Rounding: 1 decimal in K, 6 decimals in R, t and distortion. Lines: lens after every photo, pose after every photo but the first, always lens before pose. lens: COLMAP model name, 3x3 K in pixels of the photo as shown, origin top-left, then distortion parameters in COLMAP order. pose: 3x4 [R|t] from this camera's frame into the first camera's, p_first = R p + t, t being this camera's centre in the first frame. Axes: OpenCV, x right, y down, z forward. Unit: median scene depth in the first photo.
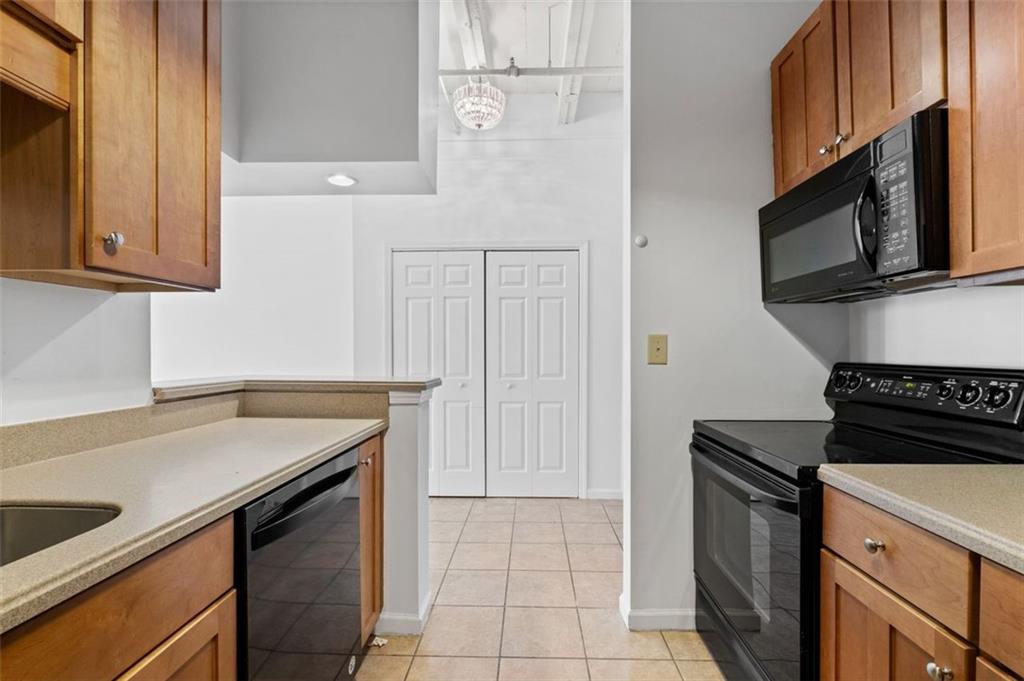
lens RADIAL K [[437.3, 0, 512.8], [0, 437.3, 346.3], [0, 0, 1]] dist [-0.000541, -0.000015]
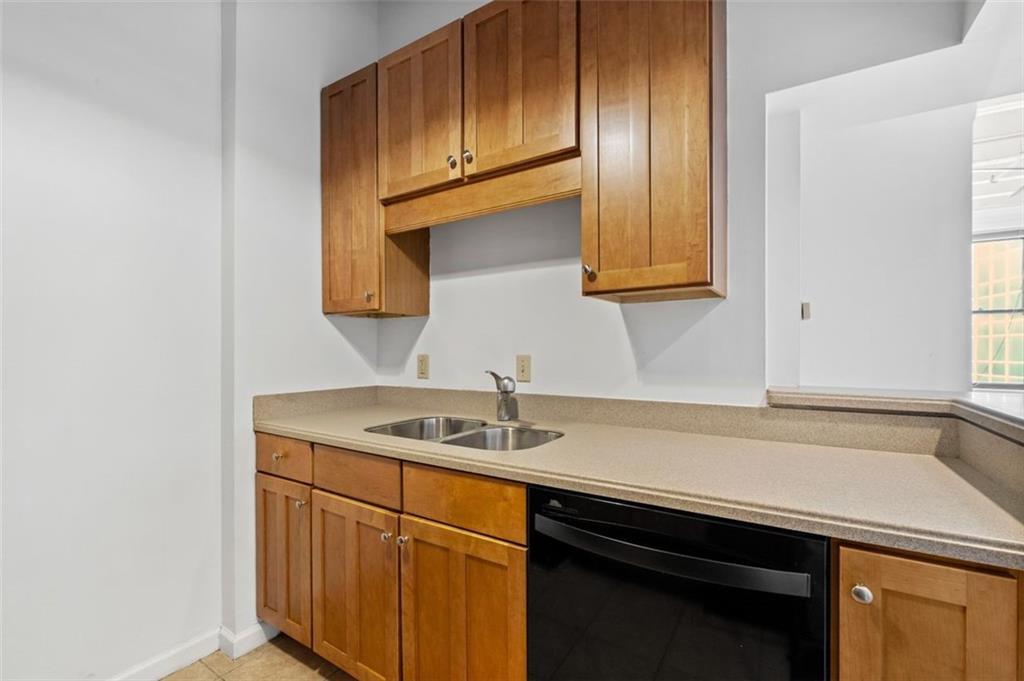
lens RADIAL K [[437.3, 0, 511.0], [0, 437.3, 345.1], [0, 0, 1]] dist [-0.000541, -0.000015]
pose [[-0.507435, 0.009236, -0.861641, 0.274901], [0.020415, 0.999791, -0.001306, -0.012133], [0.861448, -0.018253, -0.507517, 0.990544]]
